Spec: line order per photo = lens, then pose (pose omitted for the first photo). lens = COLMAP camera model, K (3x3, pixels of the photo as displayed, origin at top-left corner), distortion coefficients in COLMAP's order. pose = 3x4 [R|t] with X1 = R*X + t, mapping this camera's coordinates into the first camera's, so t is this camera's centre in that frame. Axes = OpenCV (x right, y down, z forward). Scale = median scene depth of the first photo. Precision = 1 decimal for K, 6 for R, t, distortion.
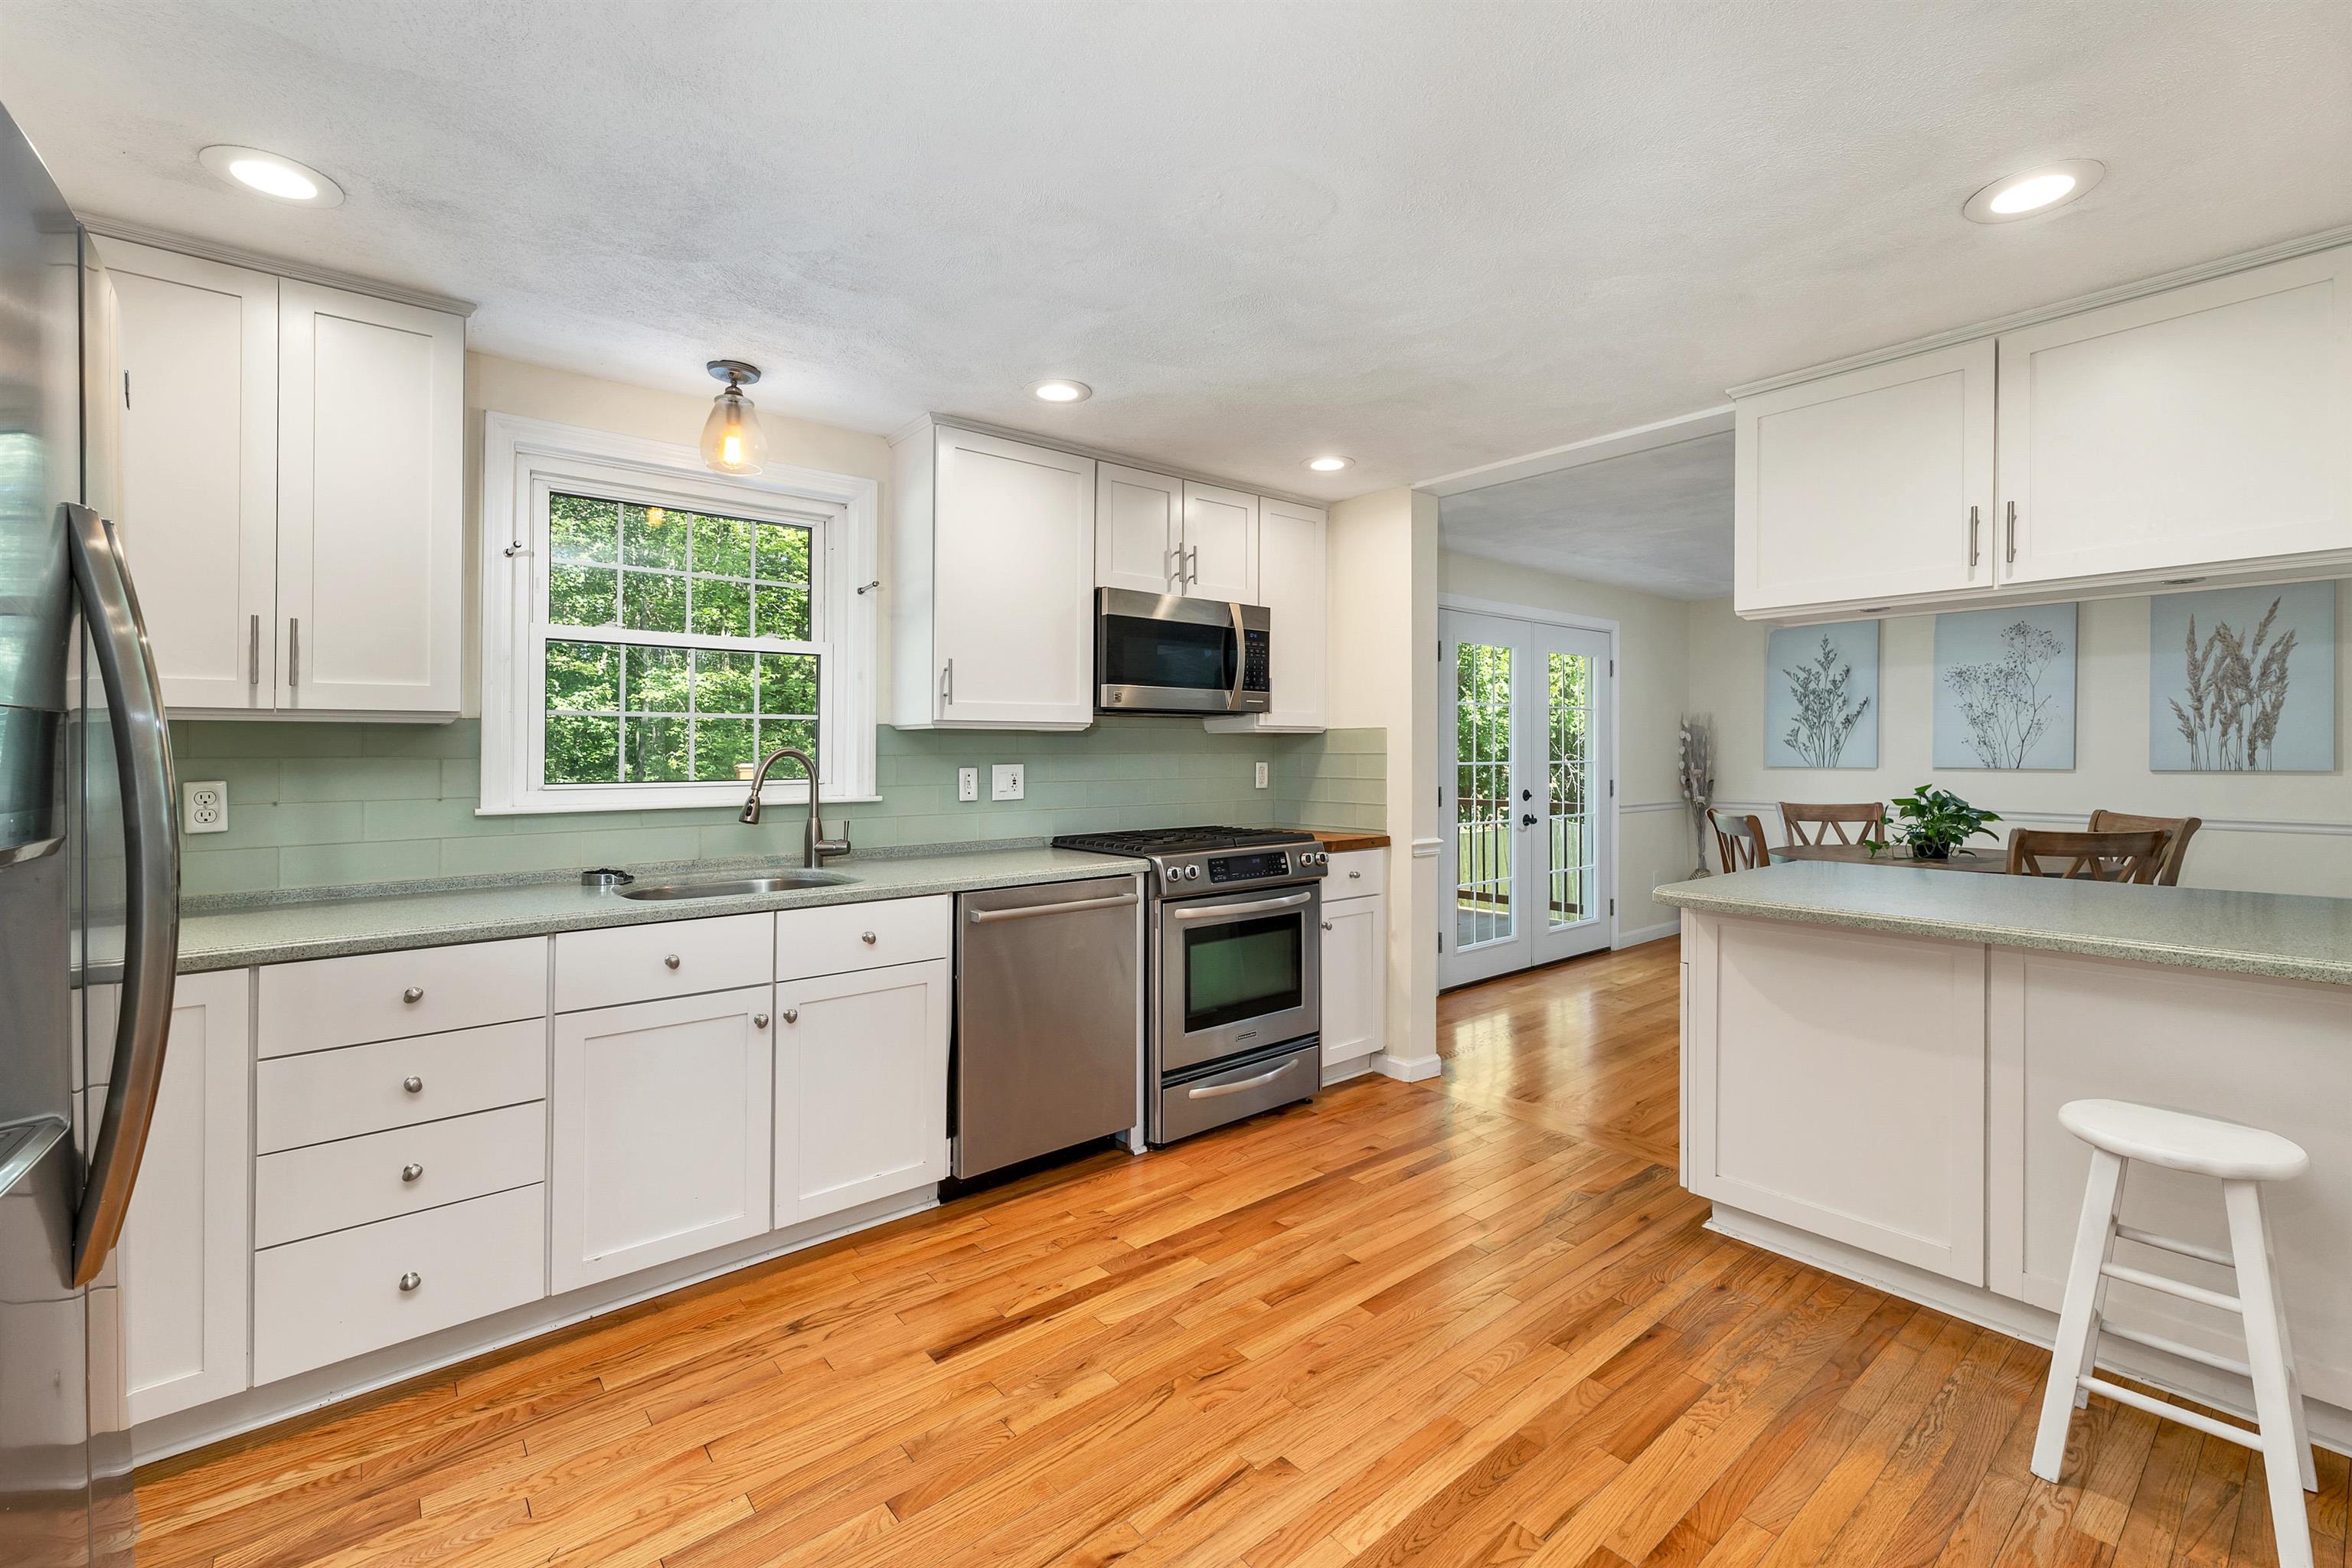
lens RADIAL K [[999.2, 0, 1139.3], [0, 999.2, 764.8], [0, 0, 1]] dist [0.002292, -0.001422]
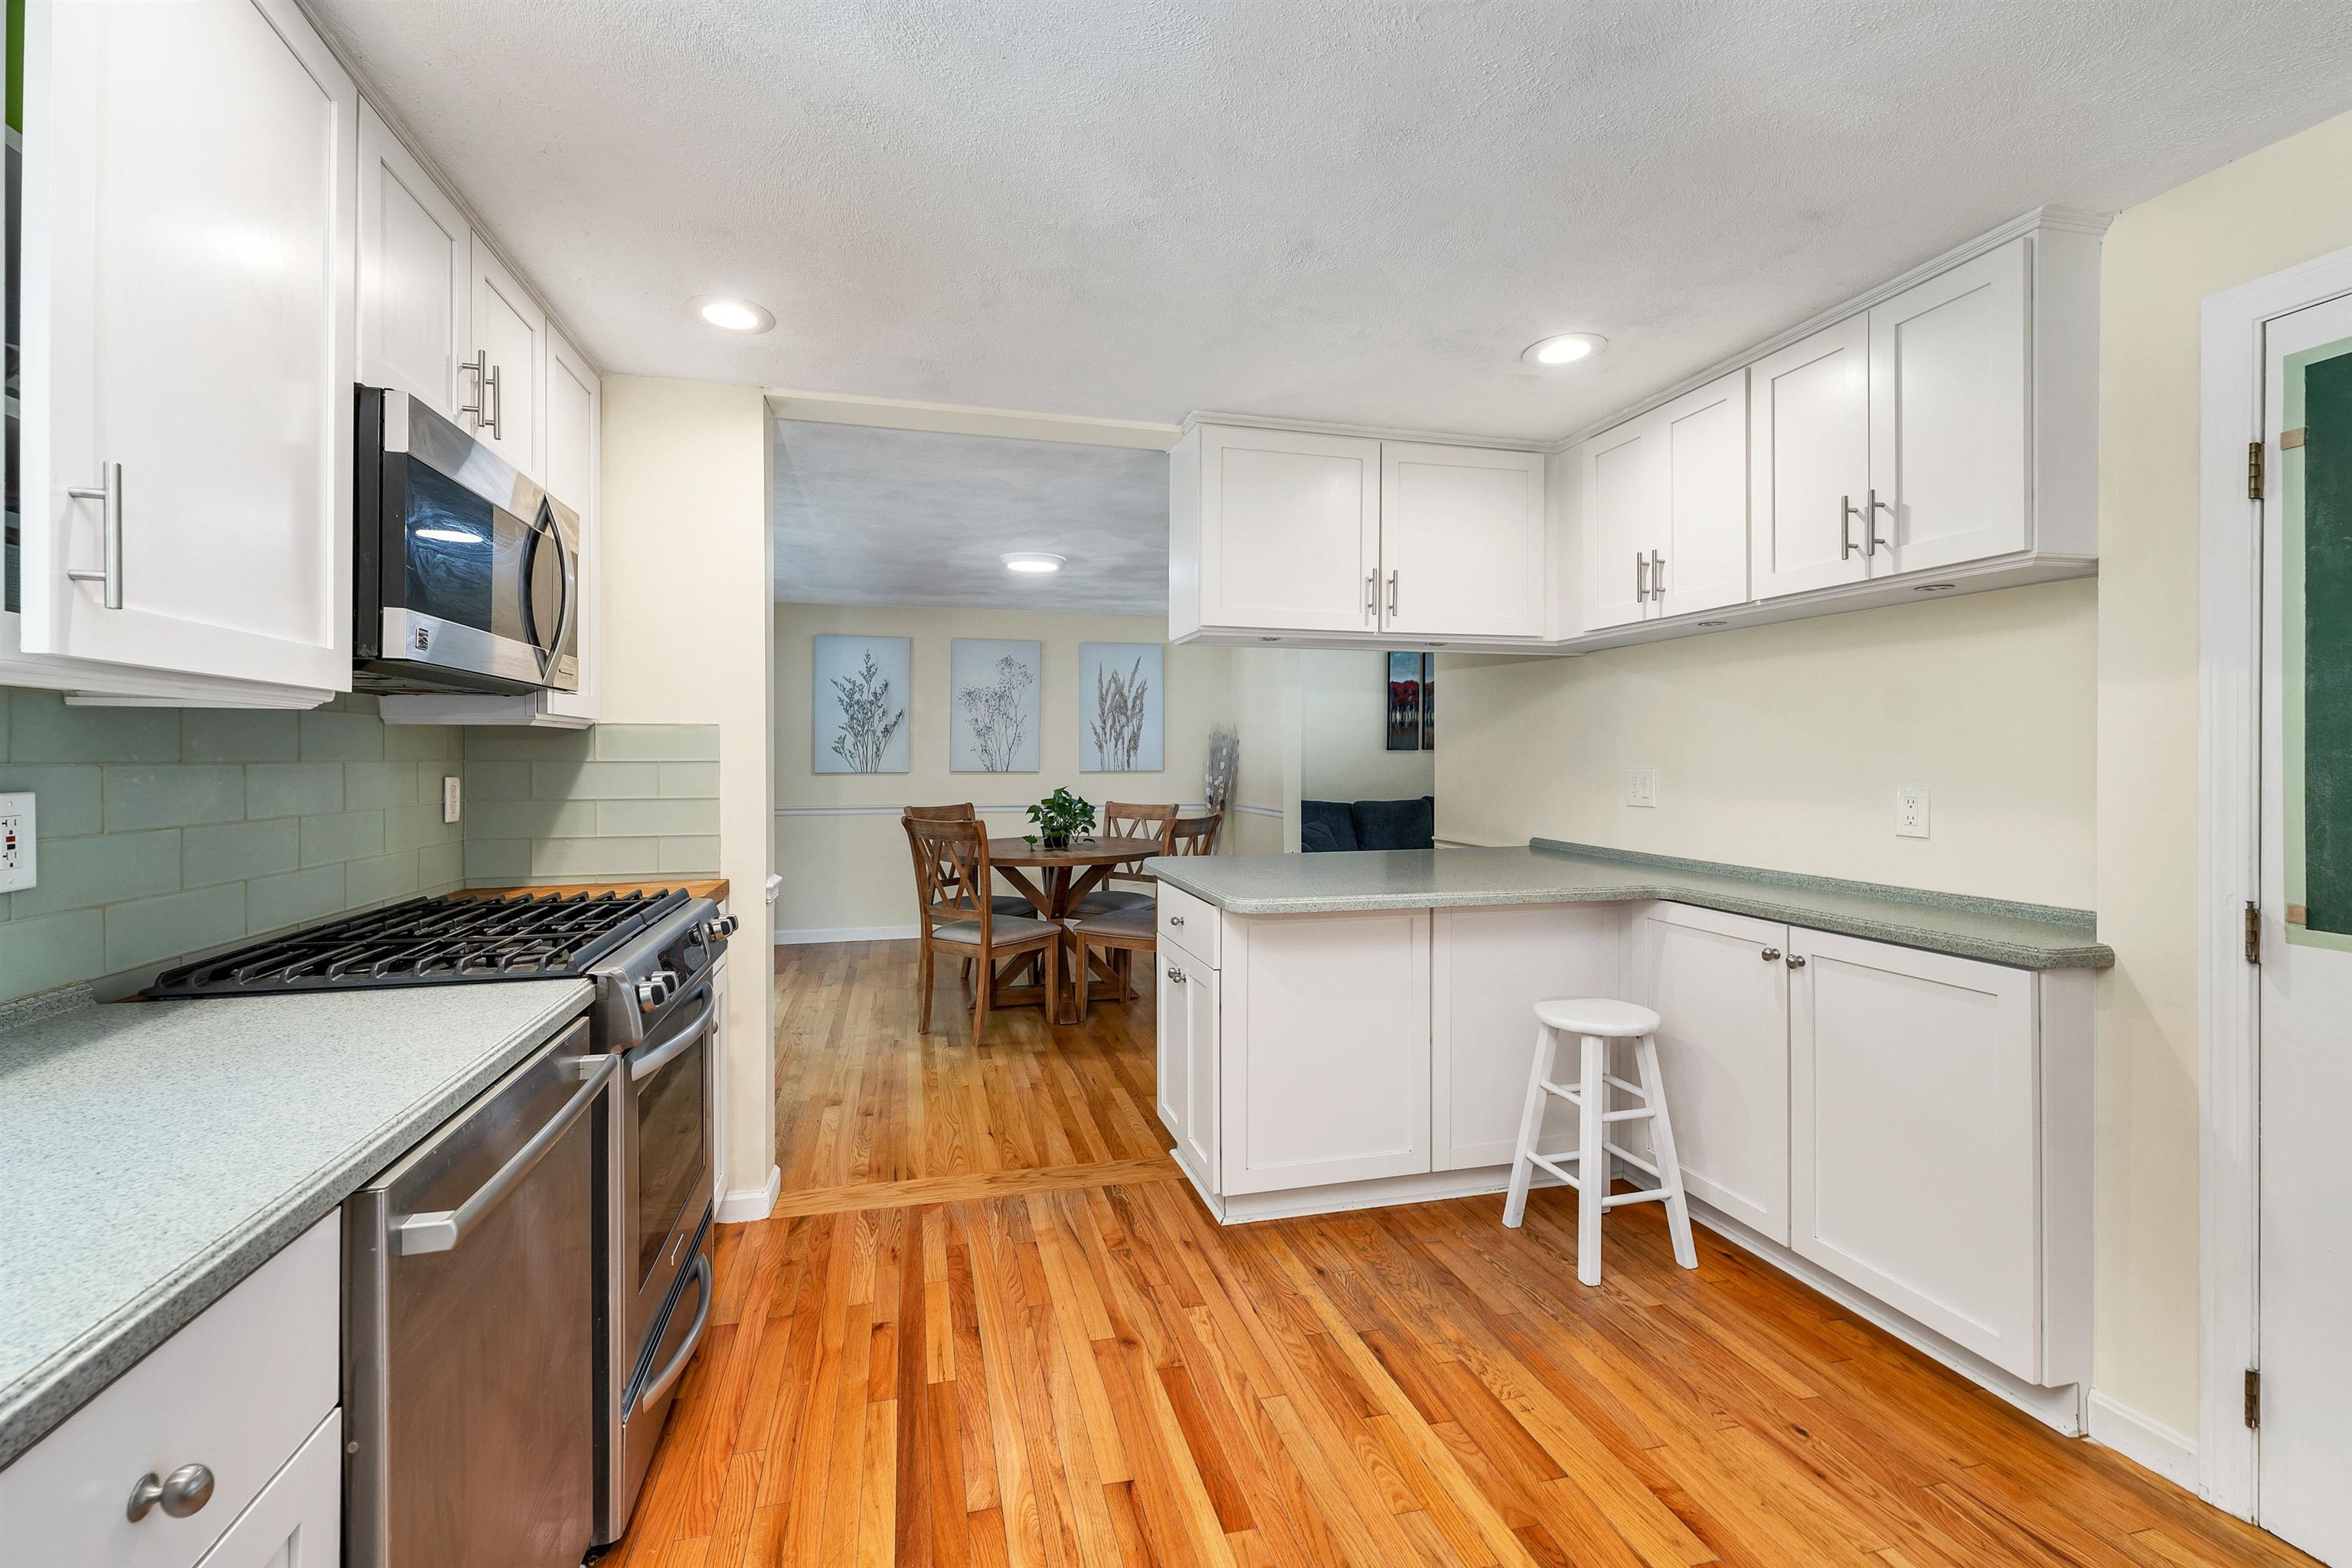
lens RADIAL K [[999.2, 0, 1180.5], [0, 999.2, 763.4], [0, 0, 1]] dist [0.002292, -0.001422]
pose [[0.409999, -0.004996, 0.912072, -0.311591], [0.014124, 0.999900, -0.000872, -0.005146], [-0.911977, 0.013240, 0.410029, 0.514331]]
